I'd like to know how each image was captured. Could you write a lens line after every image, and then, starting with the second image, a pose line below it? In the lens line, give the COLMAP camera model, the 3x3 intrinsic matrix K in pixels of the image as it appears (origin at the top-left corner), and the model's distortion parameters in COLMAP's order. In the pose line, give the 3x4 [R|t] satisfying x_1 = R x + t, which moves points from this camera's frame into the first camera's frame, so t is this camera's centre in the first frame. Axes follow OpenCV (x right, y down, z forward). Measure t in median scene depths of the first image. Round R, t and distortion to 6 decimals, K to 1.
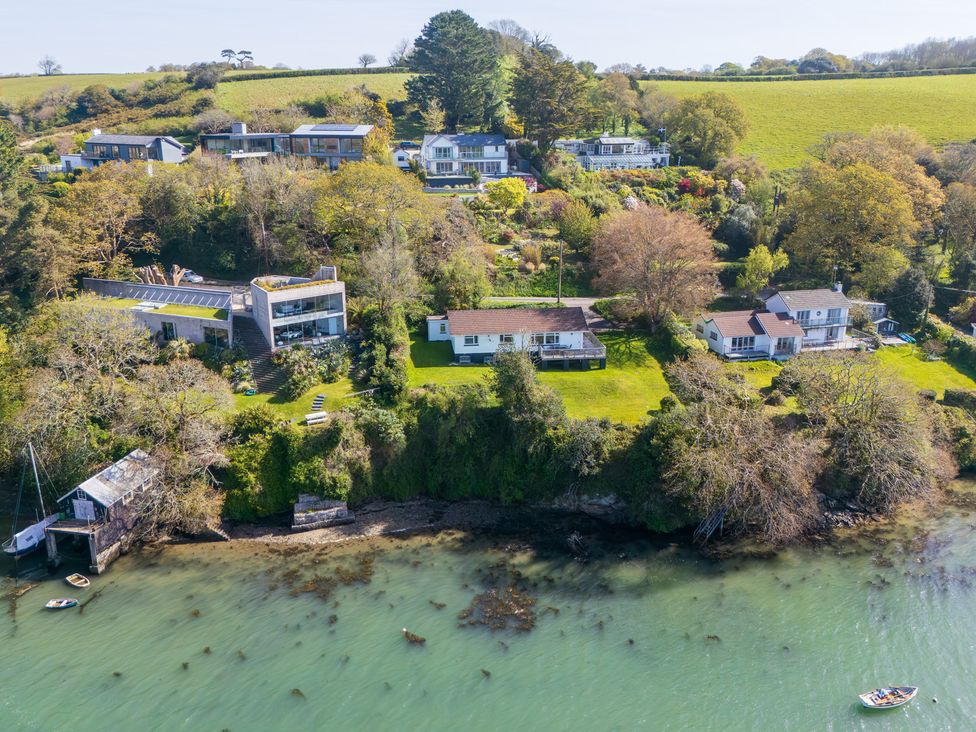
lens RADIAL K [[834.4, 0, 489.0], [0, 834.4, 330.9], [0, 0, 1]] dist [0.092894, -0.143445]
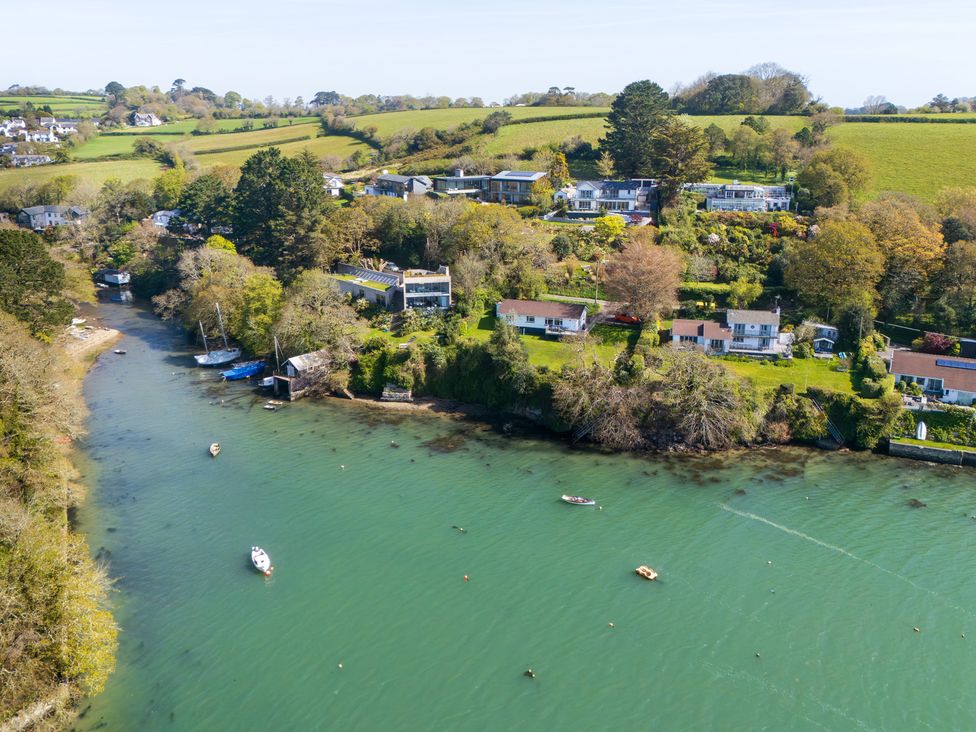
lens RADIAL K [[806.5, 0, 468.5], [0, 806.5, 366.9], [0, 0, 1]] dist [0.081157, -0.126961]
pose [[0.893843, 0.134508, -0.427730, 0.613309], [-0.118546, 0.990892, 0.063877, 0.016623], [0.432426, -0.006390, 0.901647, -0.490194]]
